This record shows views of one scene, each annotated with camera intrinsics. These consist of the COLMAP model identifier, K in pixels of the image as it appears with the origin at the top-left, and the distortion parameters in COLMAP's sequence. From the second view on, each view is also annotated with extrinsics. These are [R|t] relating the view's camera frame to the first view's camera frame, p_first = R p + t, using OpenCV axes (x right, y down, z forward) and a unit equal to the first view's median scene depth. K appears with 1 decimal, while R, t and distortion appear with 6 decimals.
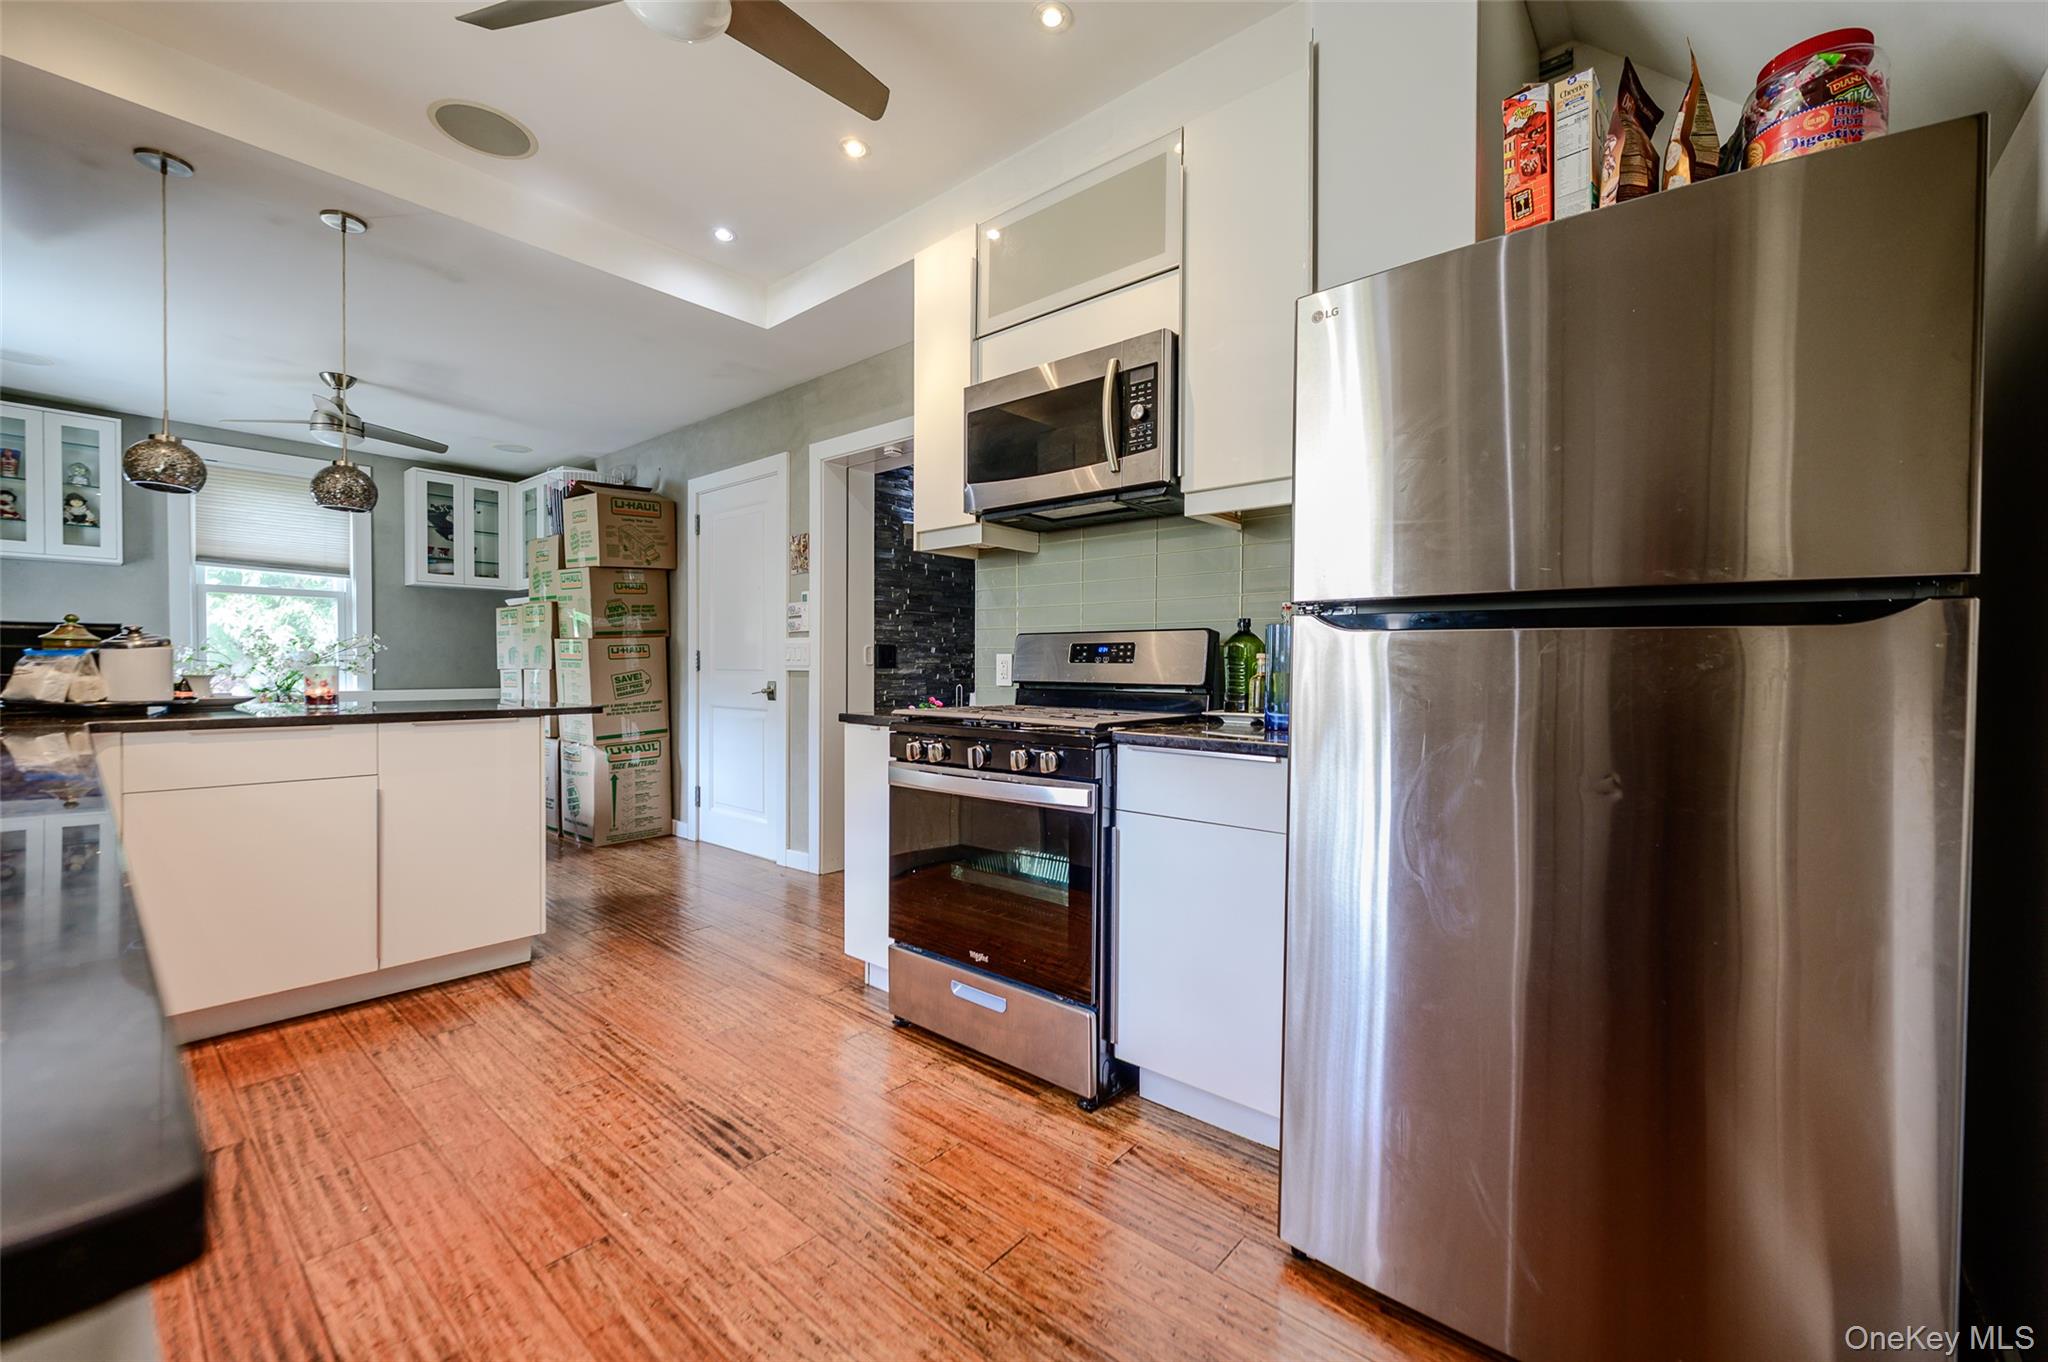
lens RADIAL K [[828.5, 0, 1023.2], [0, 828.5, 676.4], [0, 0, 1]] dist [-0.002386, -0.000432]
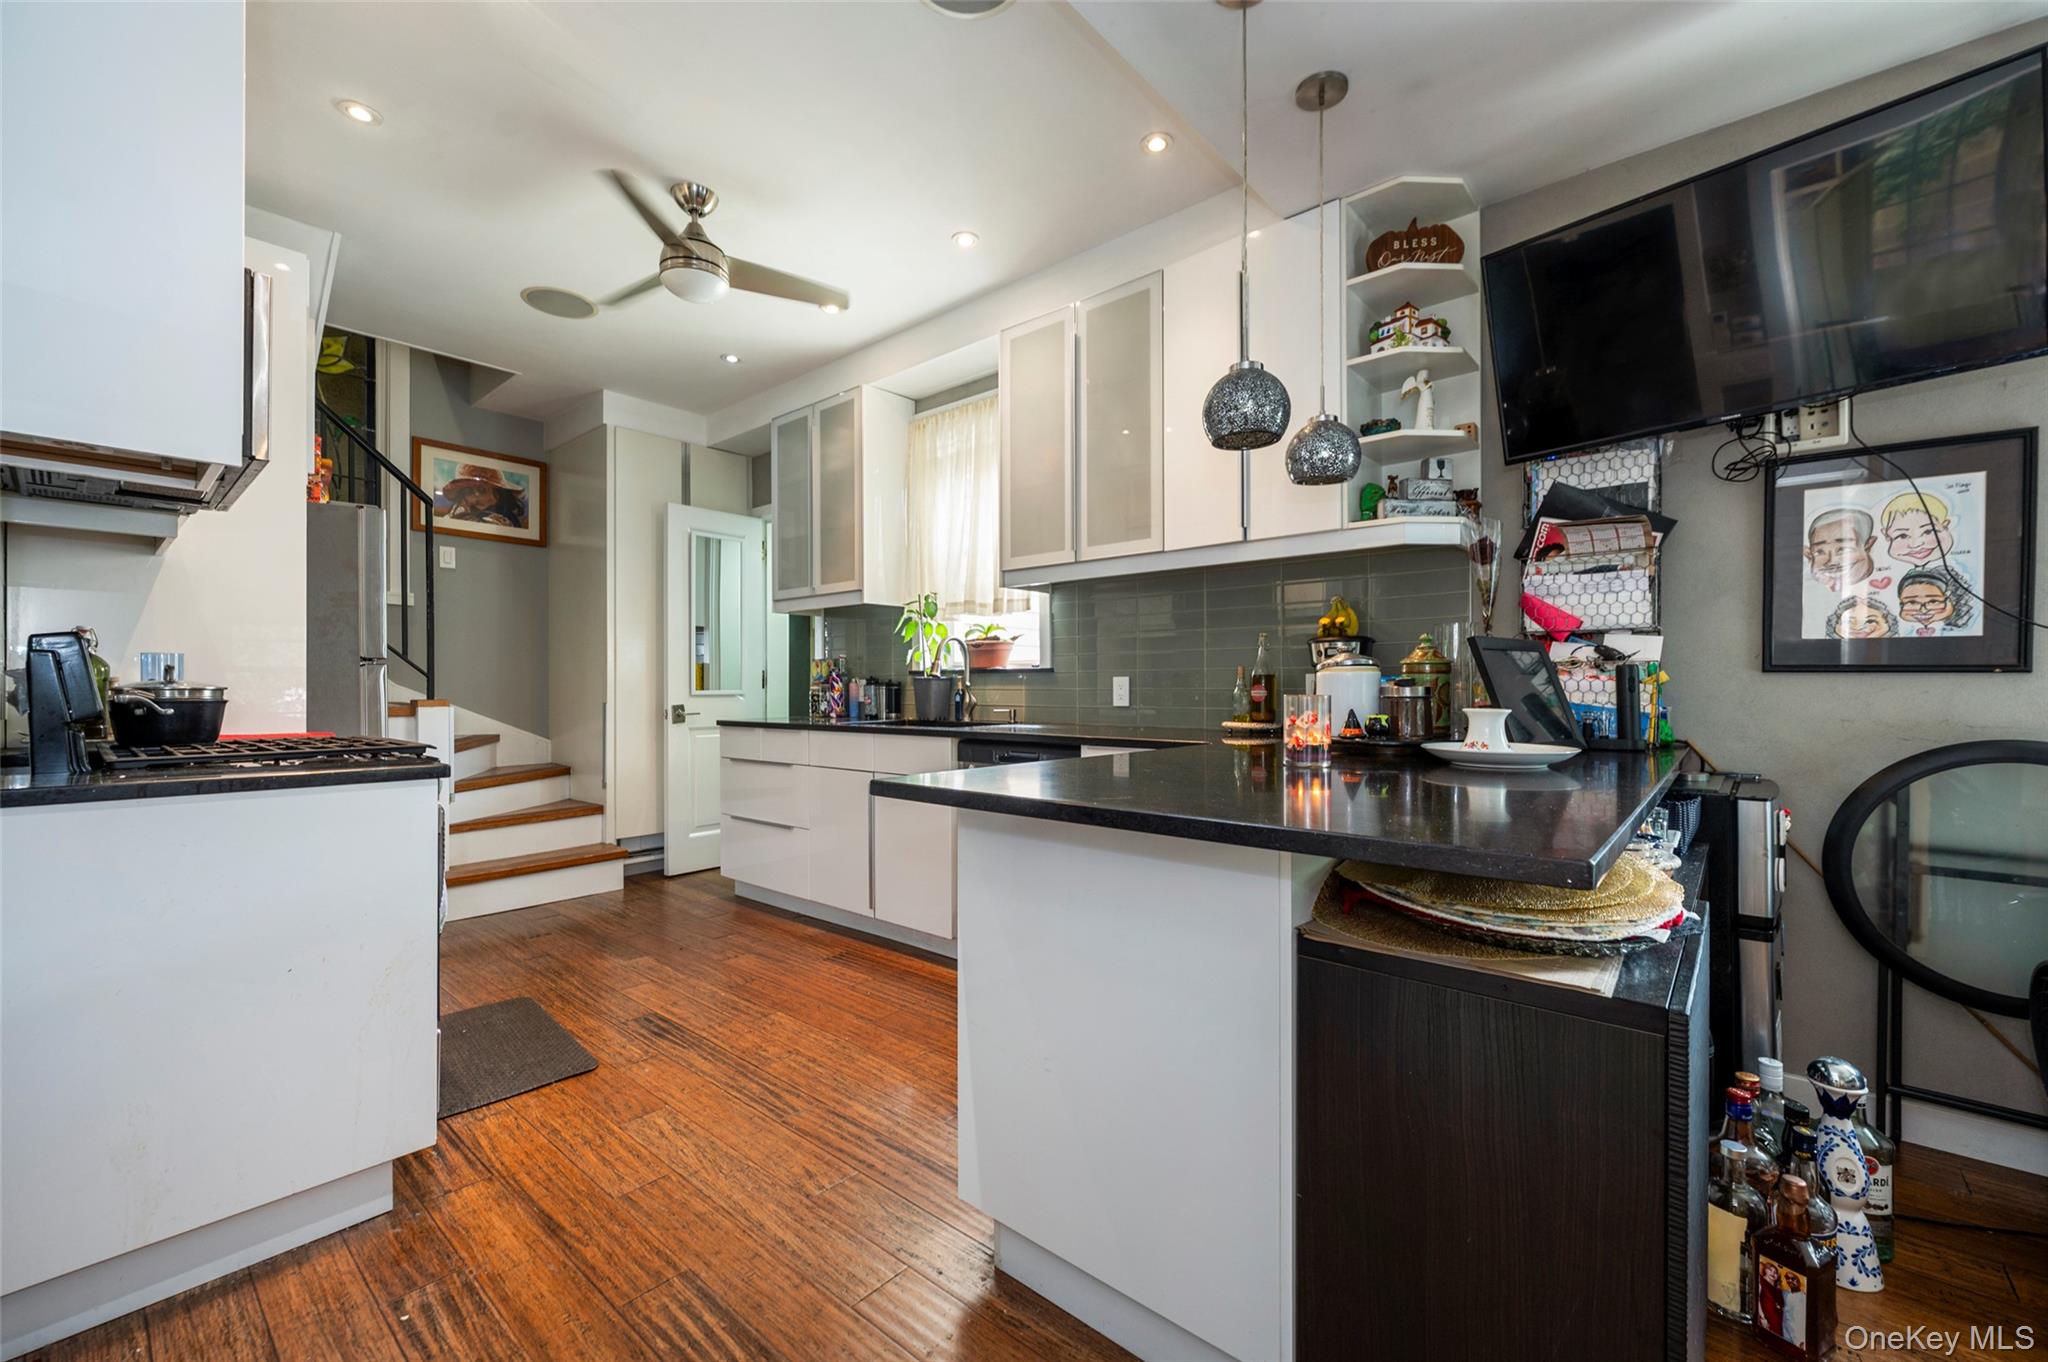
lens RADIAL K [[828.5, 0, 1093.9], [0, 828.5, 690.9], [0, 0, 1]] dist [-0.002386, -0.000432]
pose [[-0.997506, -0.006383, -0.070295, -1.061506], [-0.007500, 0.999850, 0.015638, -0.053143], [0.070184, 0.016127, -0.997404, 2.613821]]
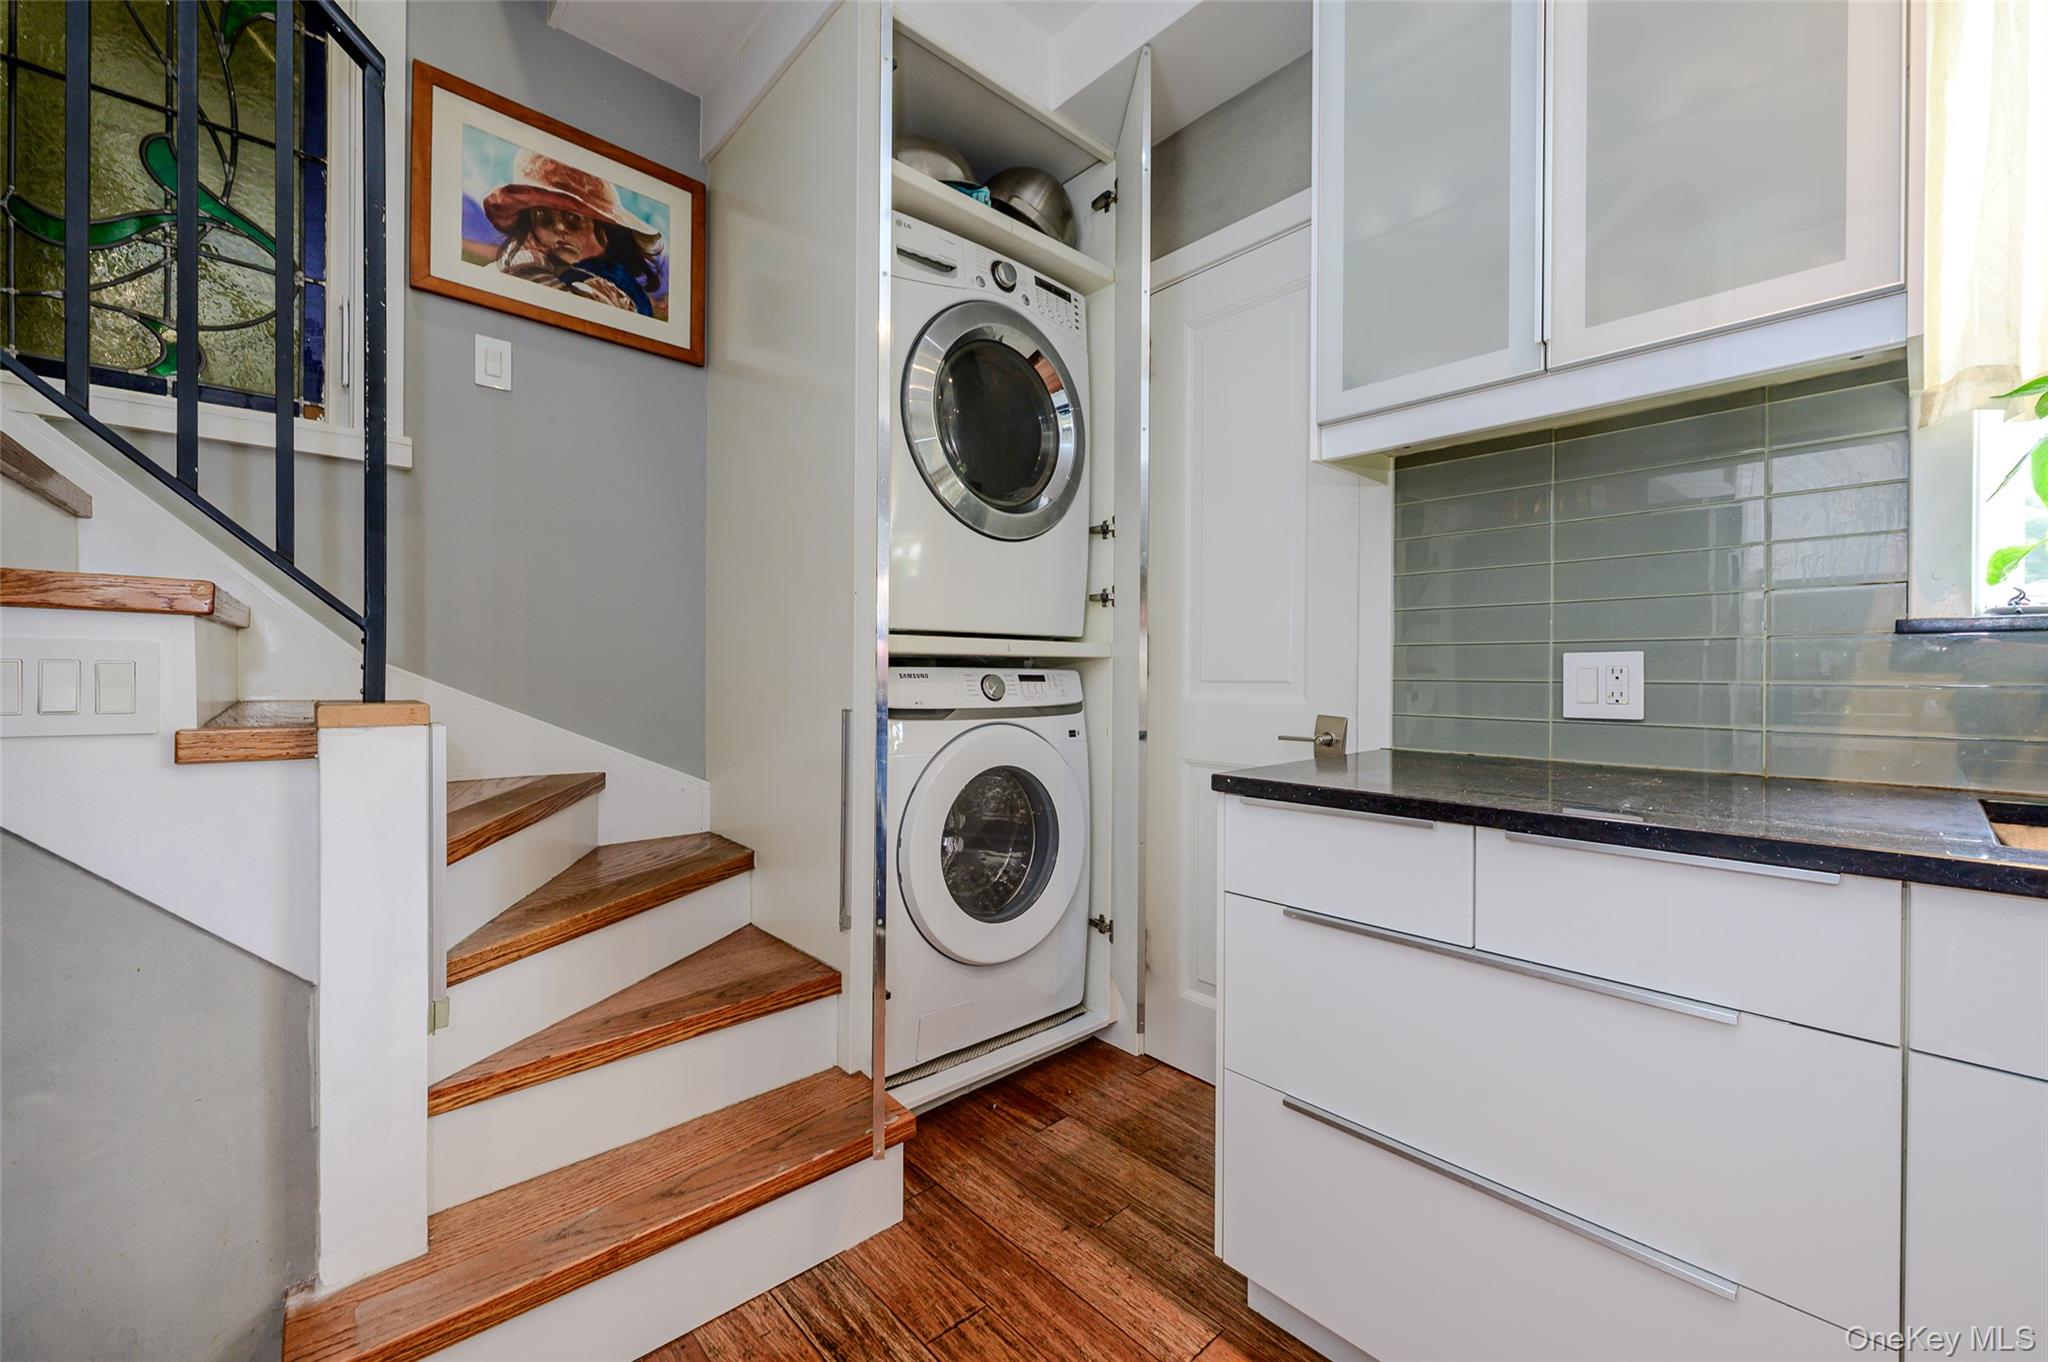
lens RADIAL K [[828.5, 0, 1044.6], [0, 828.5, 678.4], [0, 0, 1]] dist [-0.002386, -0.000432]
pose [[-0.993673, -0.013527, 0.111497, -0.137064], [-0.012032, 0.999829, 0.014070, -0.020220], [-0.111668, 0.012639, -0.993665, 0.998707]]
